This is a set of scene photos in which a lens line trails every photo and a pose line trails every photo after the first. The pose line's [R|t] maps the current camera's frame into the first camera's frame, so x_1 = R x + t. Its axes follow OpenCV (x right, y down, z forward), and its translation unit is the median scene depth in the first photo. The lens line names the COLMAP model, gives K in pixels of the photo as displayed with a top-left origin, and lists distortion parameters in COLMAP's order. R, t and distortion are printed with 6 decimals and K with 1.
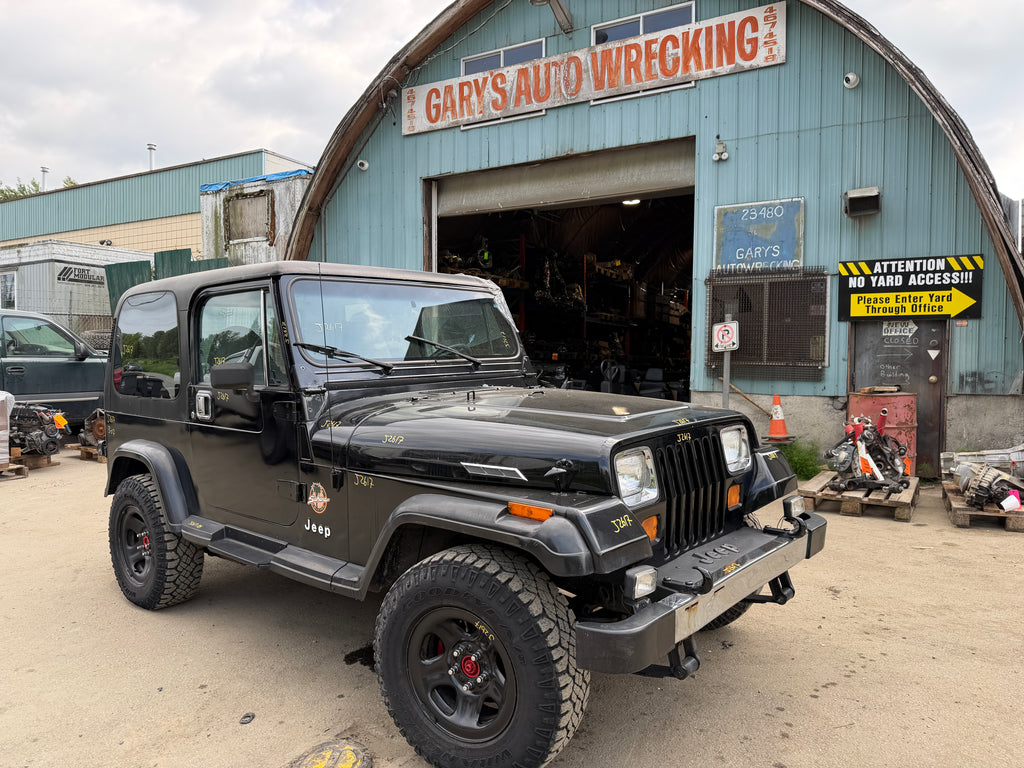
lens RADIAL K [[726.0, 0, 502.3], [0, 726.0, 384.2], [0, 0, 1]] dist [0.032225, -0.043951]
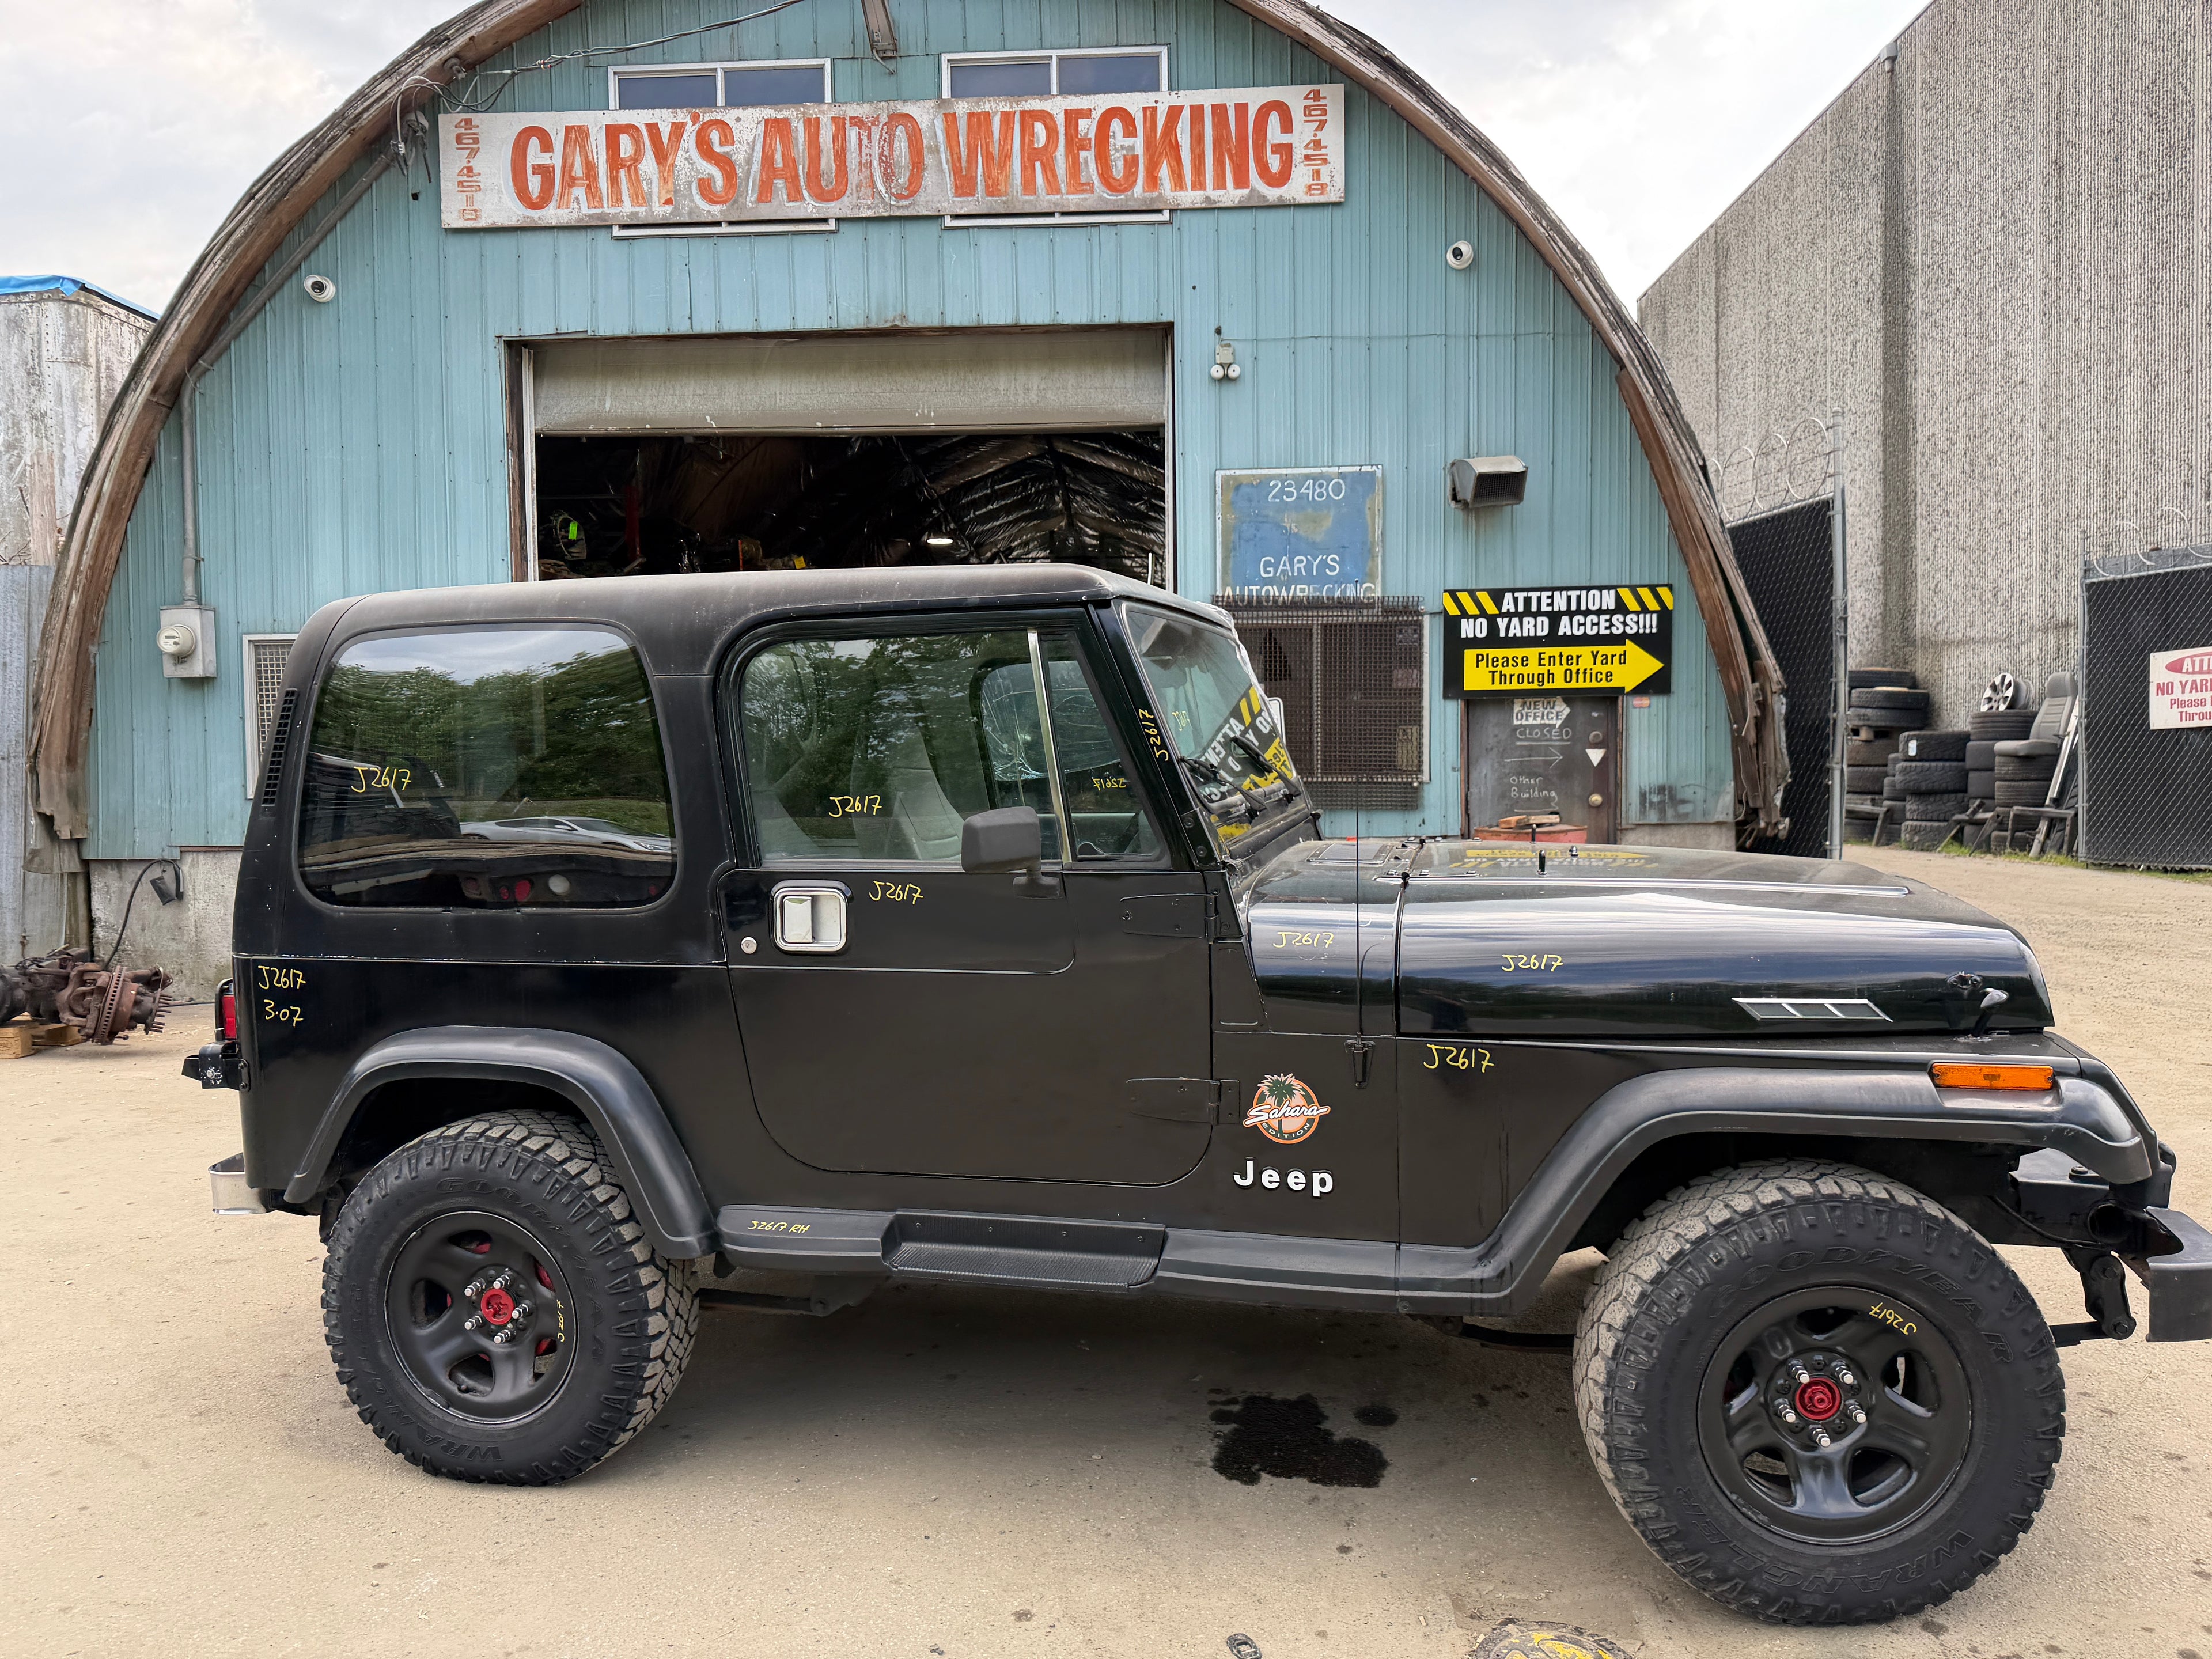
lens RADIAL K [[1568.3, 0, 1107.6], [0, 1568.3, 830.6], [0, 0, 1]] dist [0.032225, -0.043951]
pose [[0.884803, -0.035969, 0.464576, -0.302642], [0.034261, 0.999339, 0.012122, -0.010649], [-0.464705, 0.005191, 0.885450, 0.082189]]
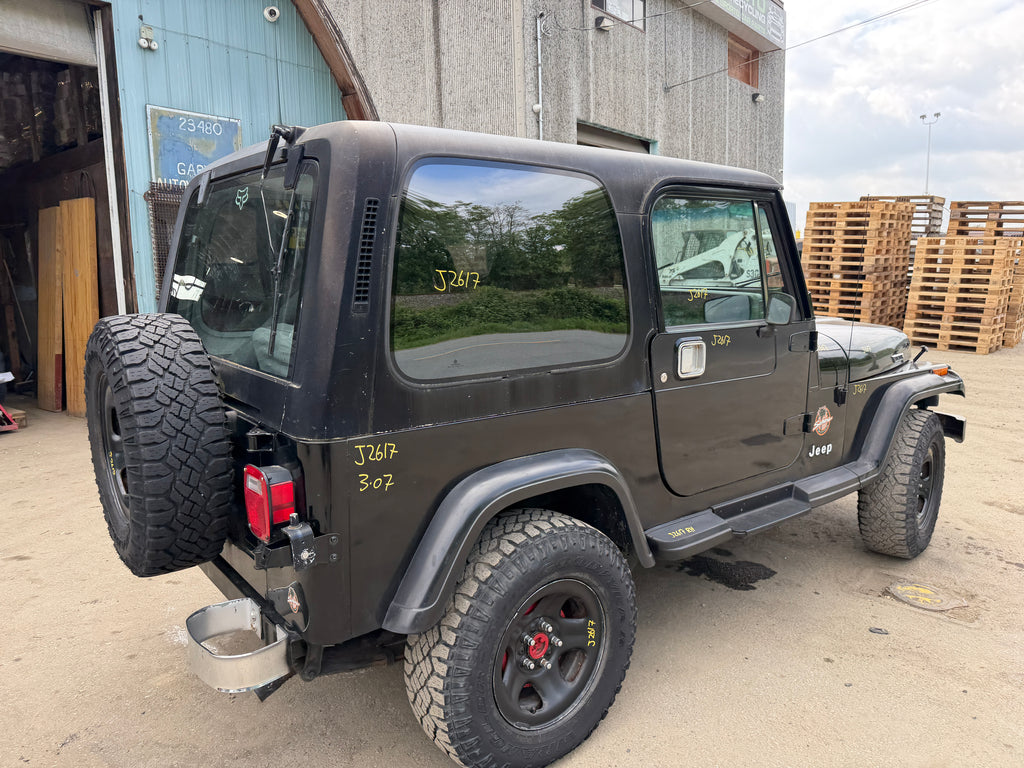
lens RADIAL K [[726.0, 0, 517.1], [0, 726.0, 381.6], [0, 0, 1]] dist [0.032225, -0.043951]
pose [[0.163904, -0.139944, 0.976499, -0.516403], [0.052336, 0.989726, 0.133055, -0.023491], [-0.985087, 0.029298, 0.169545, 0.484884]]
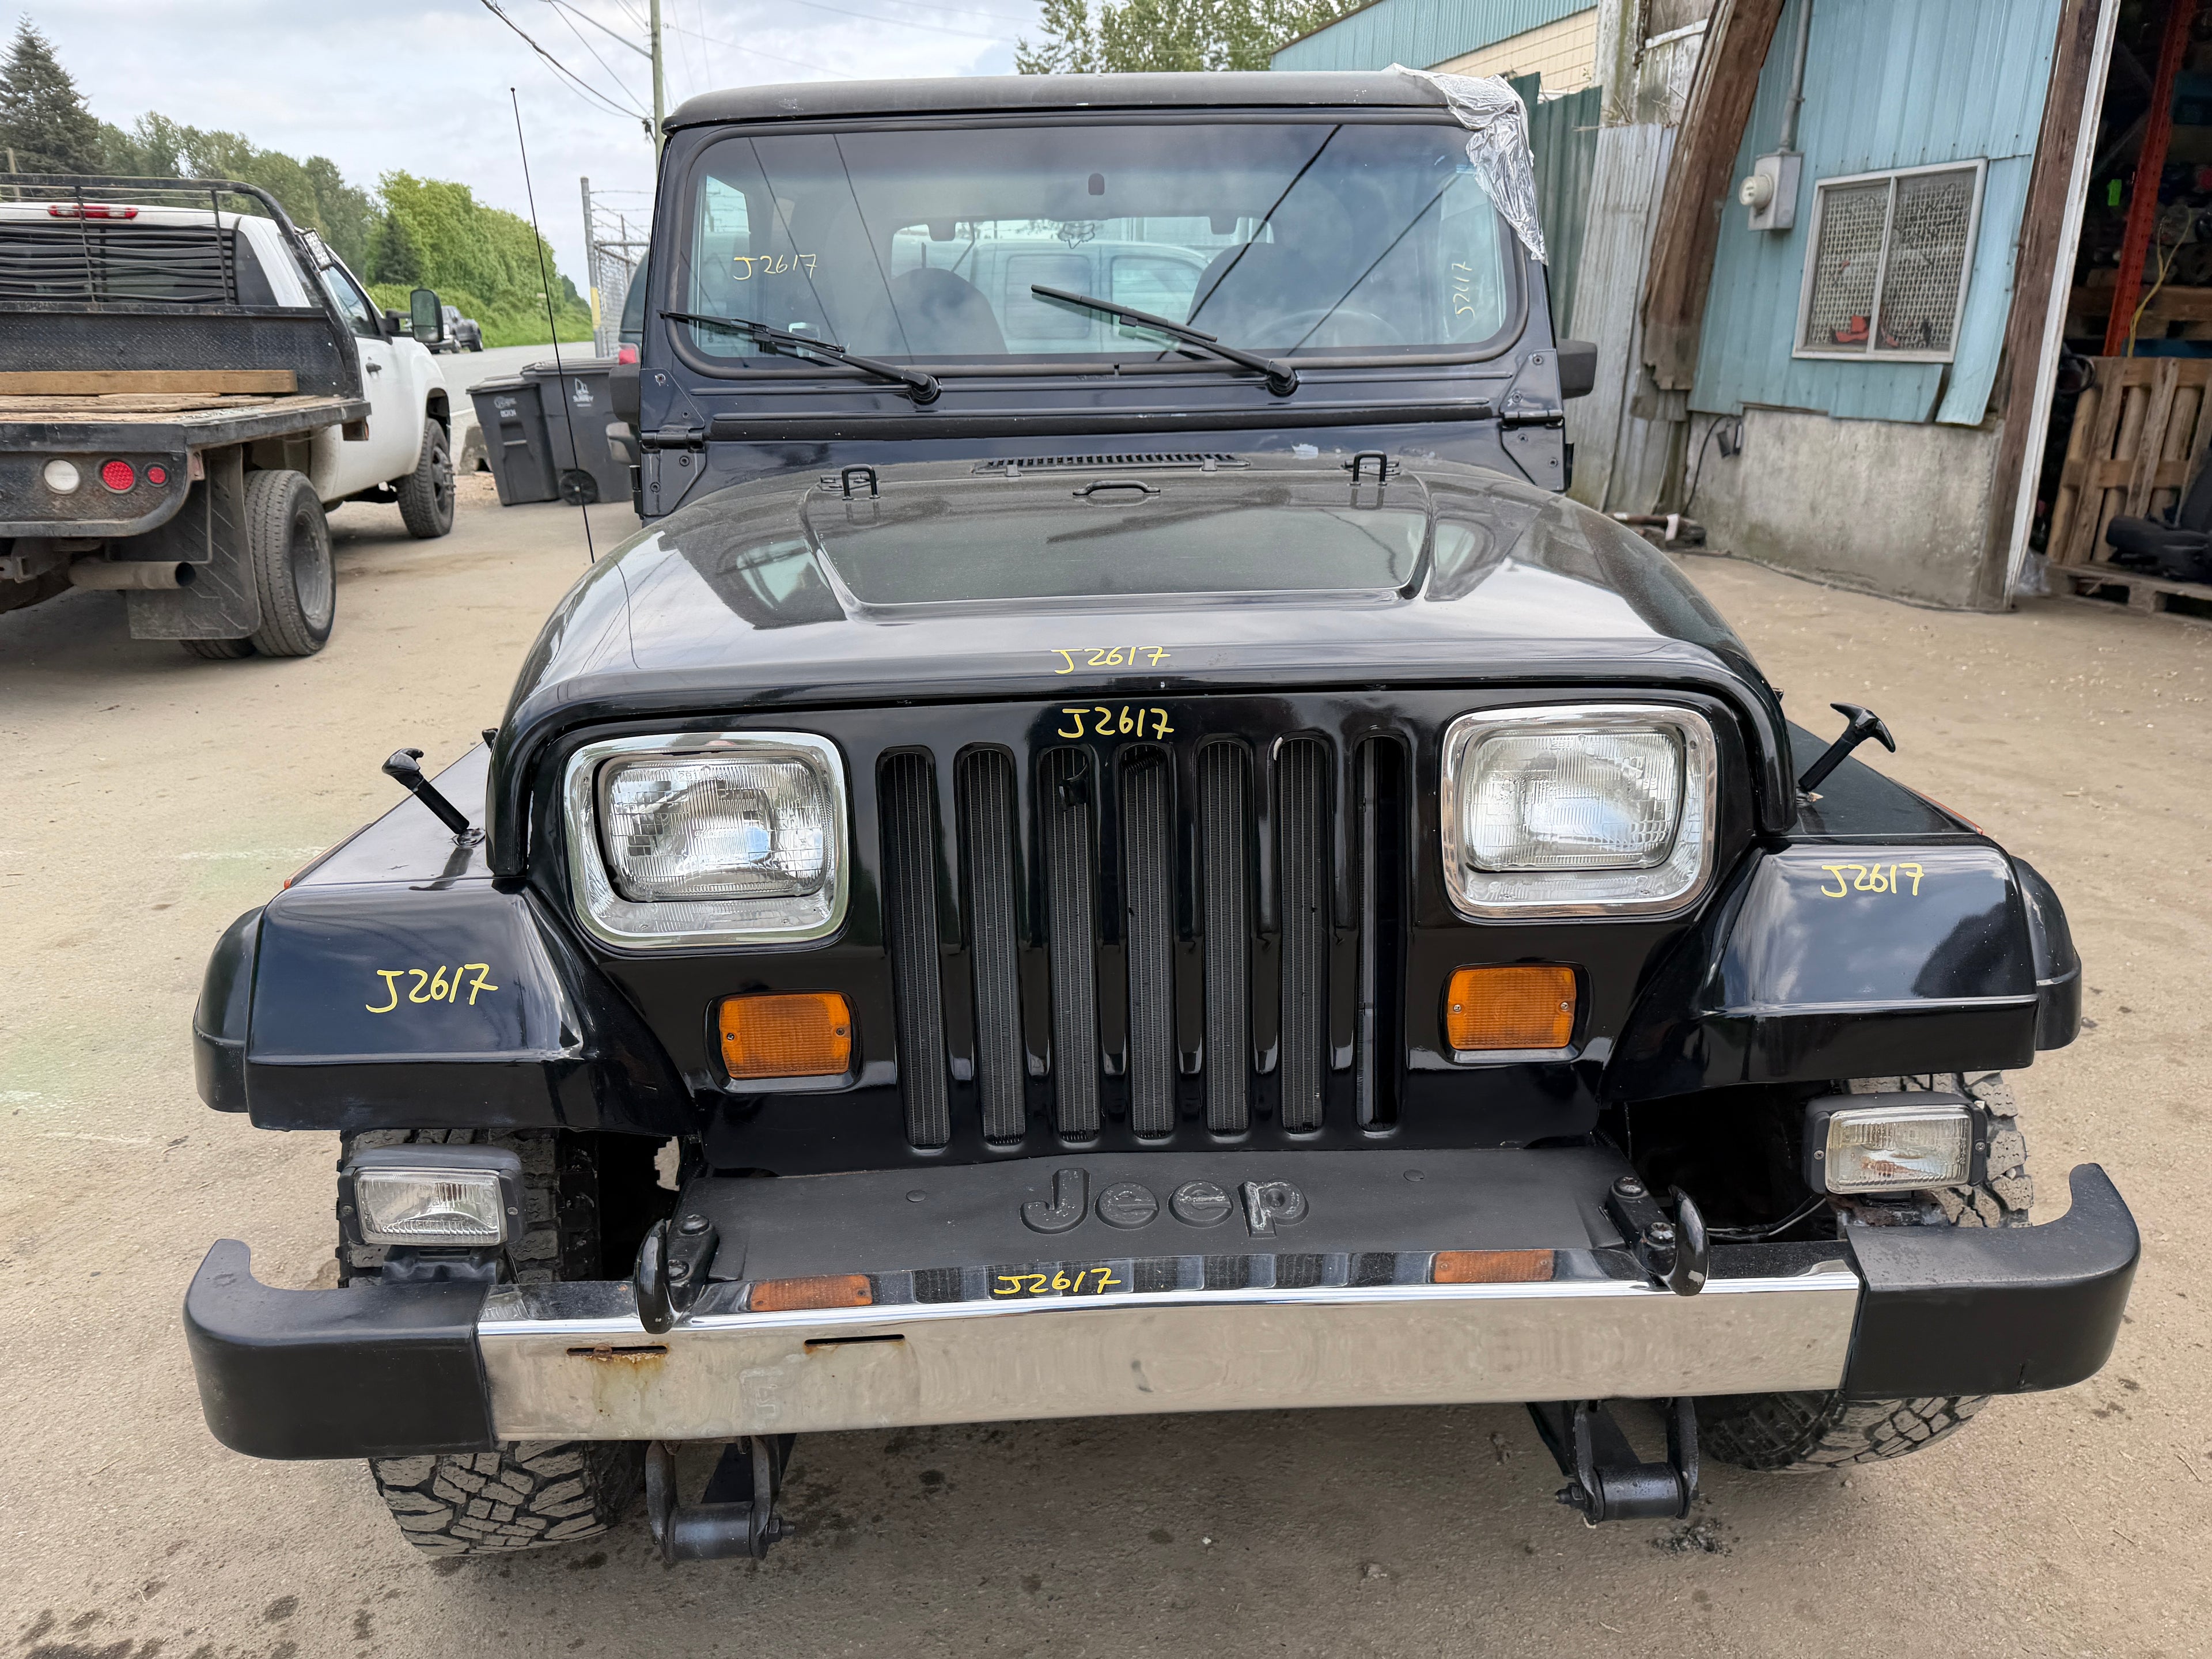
lens RADIAL K [[1558.7, 0, 1114.7], [0, 1558.7, 824.6], [0, 0, 1]] dist [0.008377, -0.010494]
pose [[0.683558, 0.221693, -0.695414, 0.216032], [-0.030906, 0.960694, 0.275883, -0.012804], [0.729242, -0.167090, 0.663542, 0.229877]]
